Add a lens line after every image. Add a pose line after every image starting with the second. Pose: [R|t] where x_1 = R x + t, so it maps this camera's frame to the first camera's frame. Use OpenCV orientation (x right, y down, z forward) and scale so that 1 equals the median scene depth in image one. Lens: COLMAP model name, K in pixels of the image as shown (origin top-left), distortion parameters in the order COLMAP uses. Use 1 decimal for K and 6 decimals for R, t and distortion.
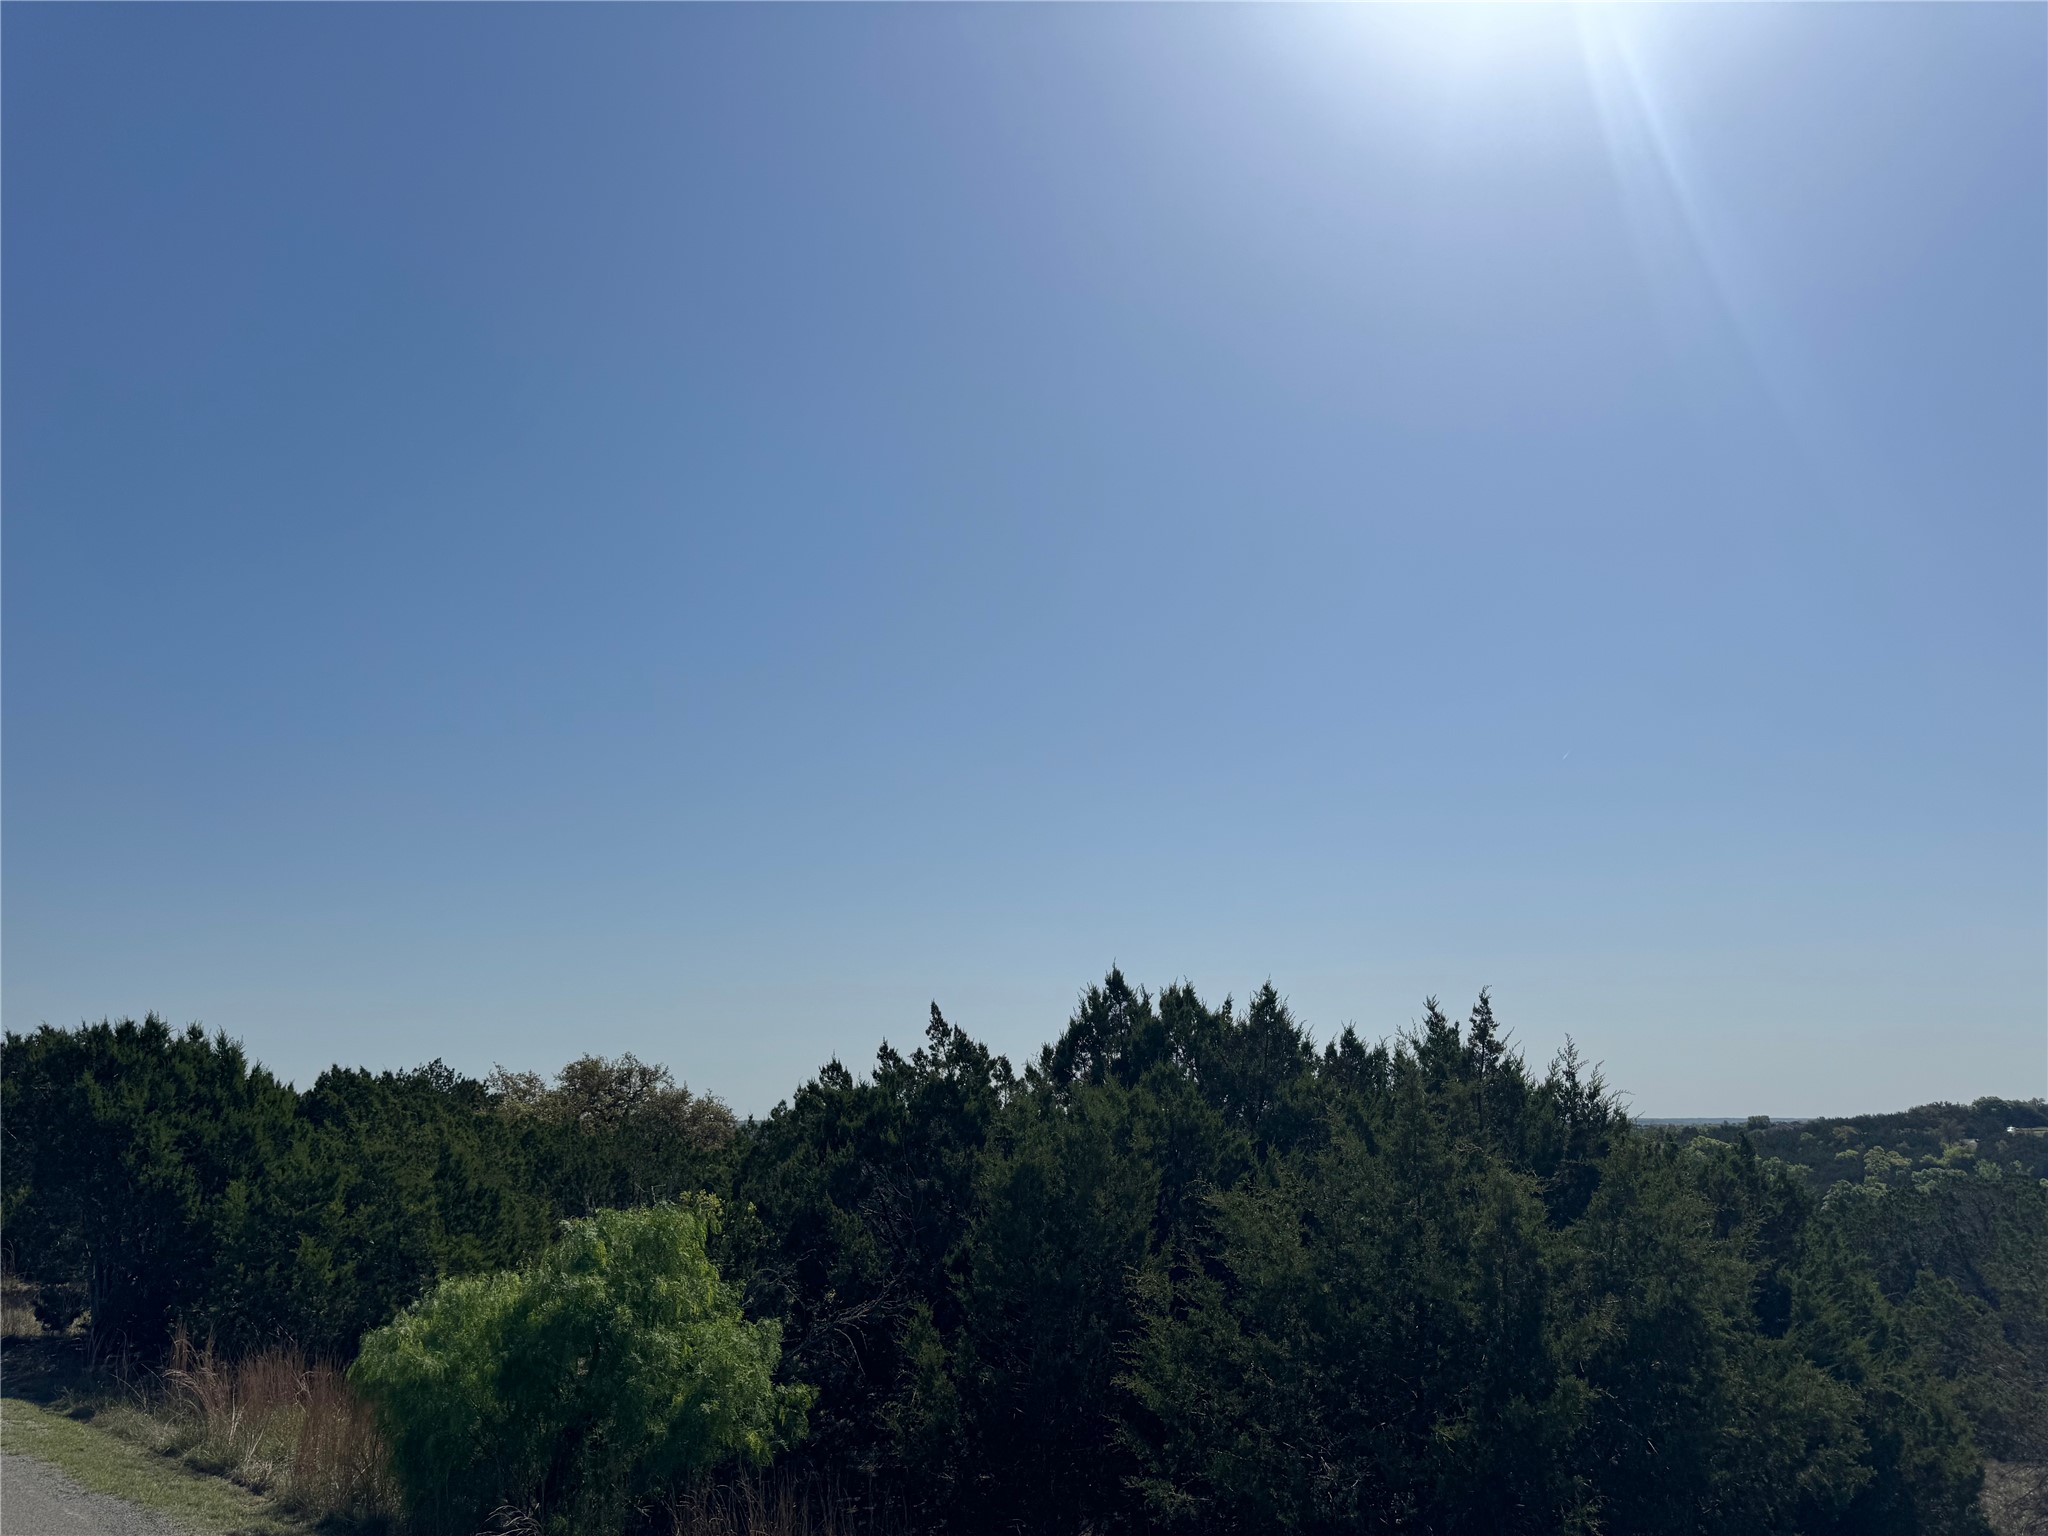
lens RADIAL K [[1459.0, 0, 1024.0], [0, 1459.0, 768.0], [0, 0, 1]] dist [0.055514, -0.068891]
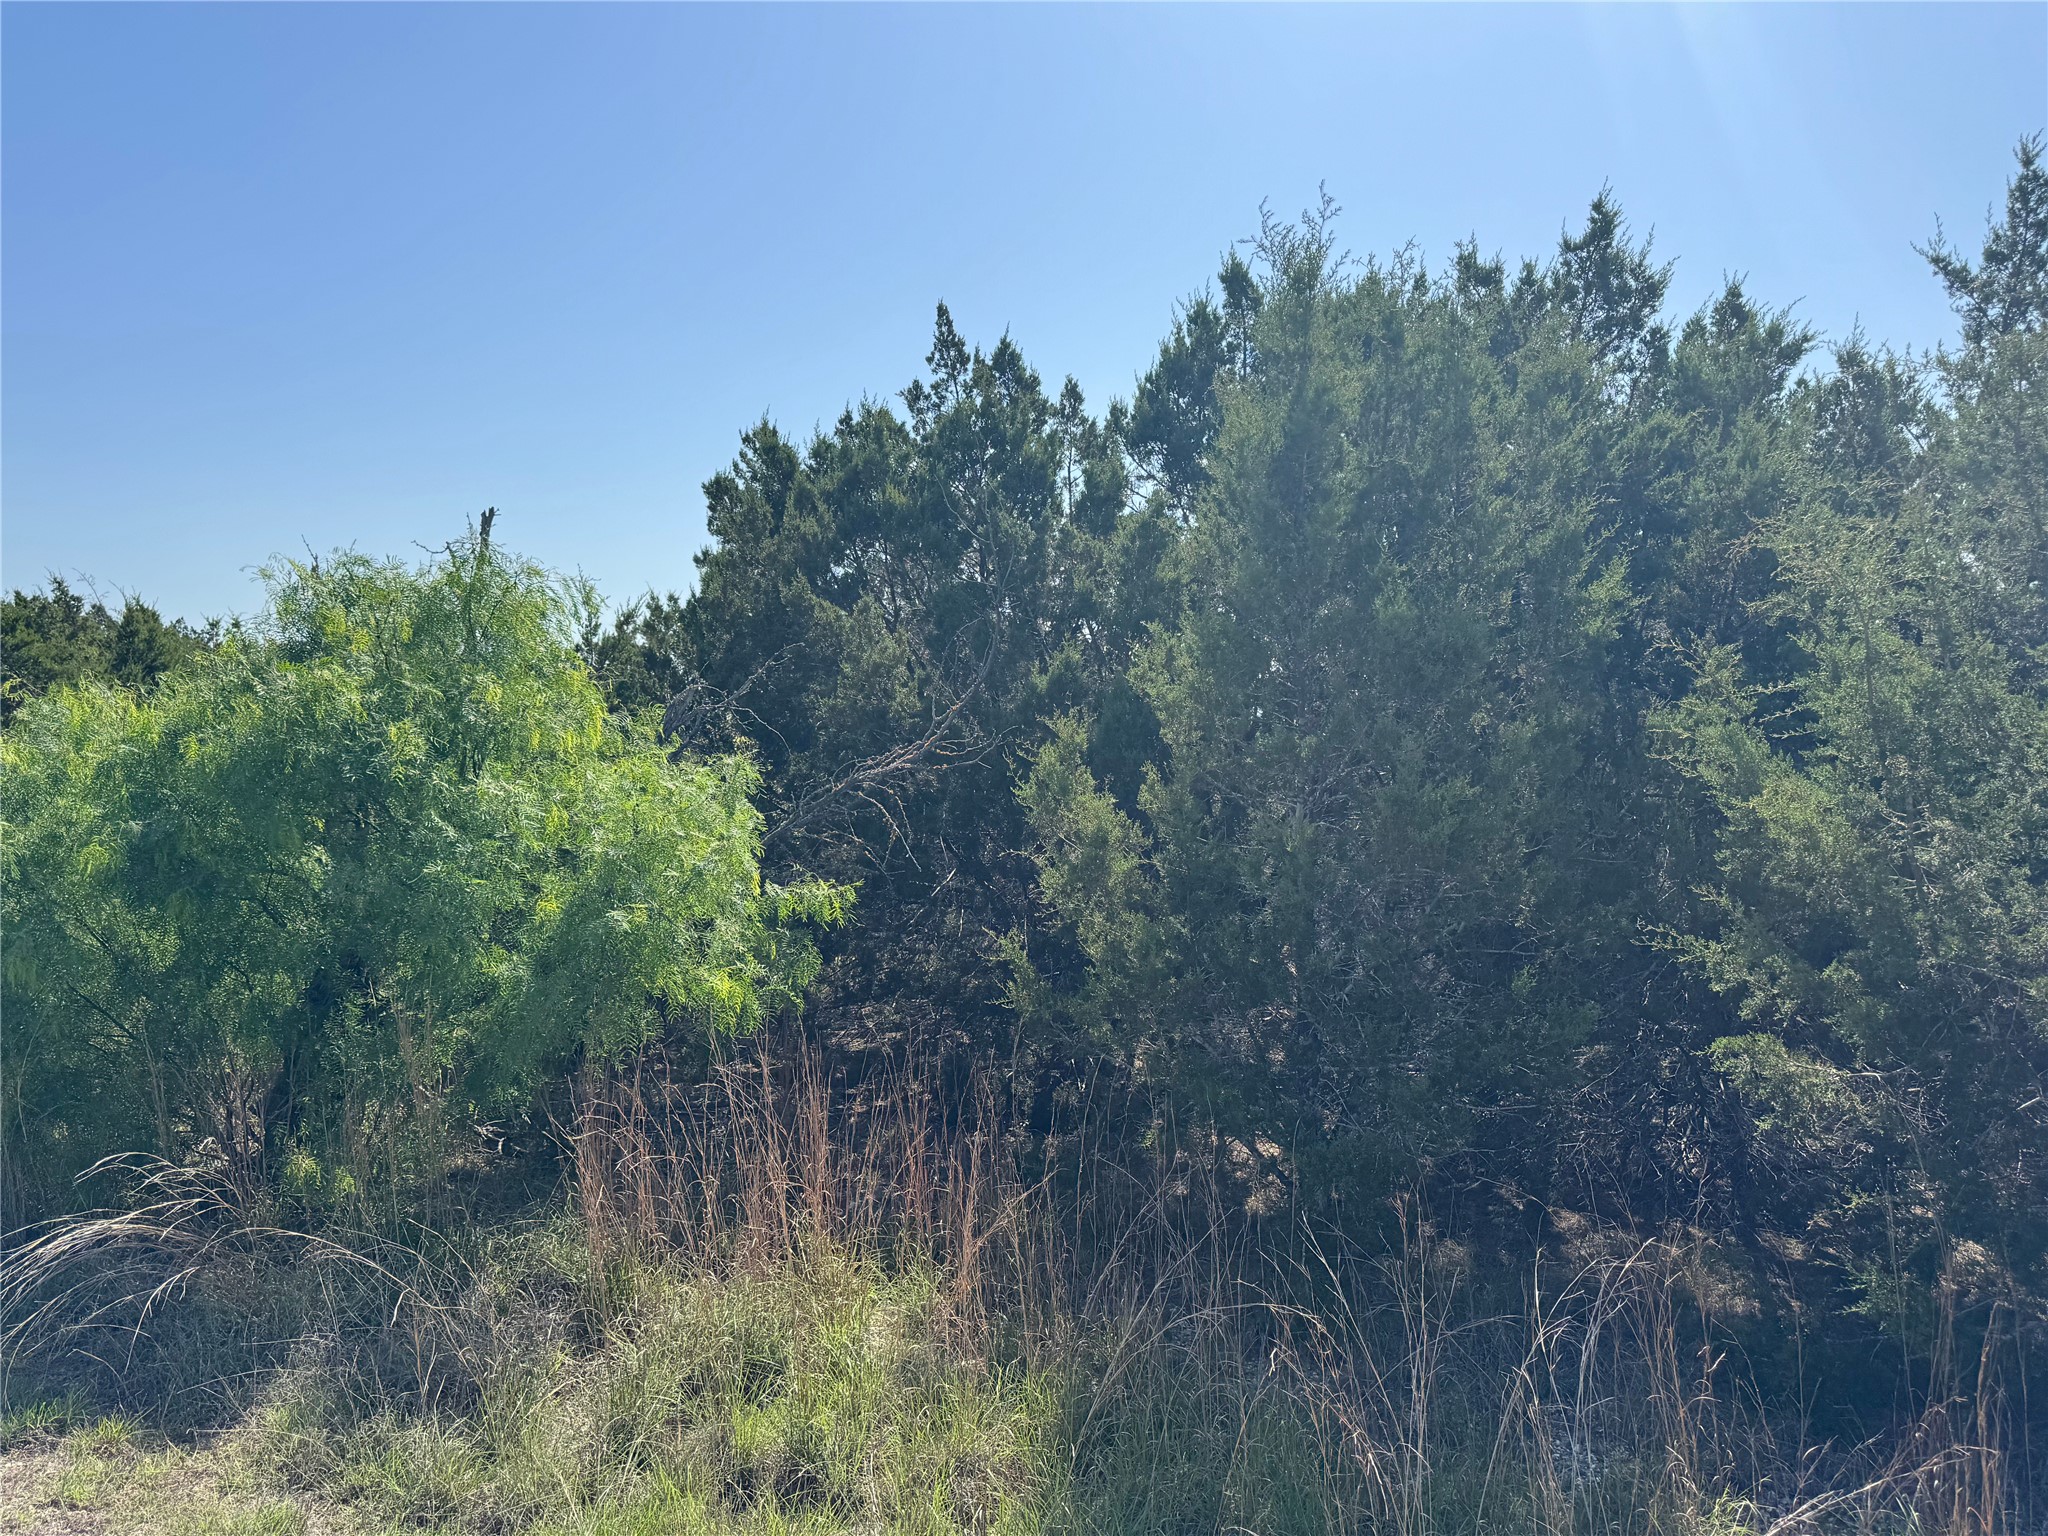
lens RADIAL K [[1451.3, 0, 1024.0], [0, 1451.3, 768.0], [0, 0, 1]] dist [-0.002096, -0.000960]
pose [[0.992312, -0.017688, 0.122491, -0.142741], [-0.013567, 0.968223, 0.249722, 0.271262], [-0.123016, -0.249464, 0.960539, 0.562980]]
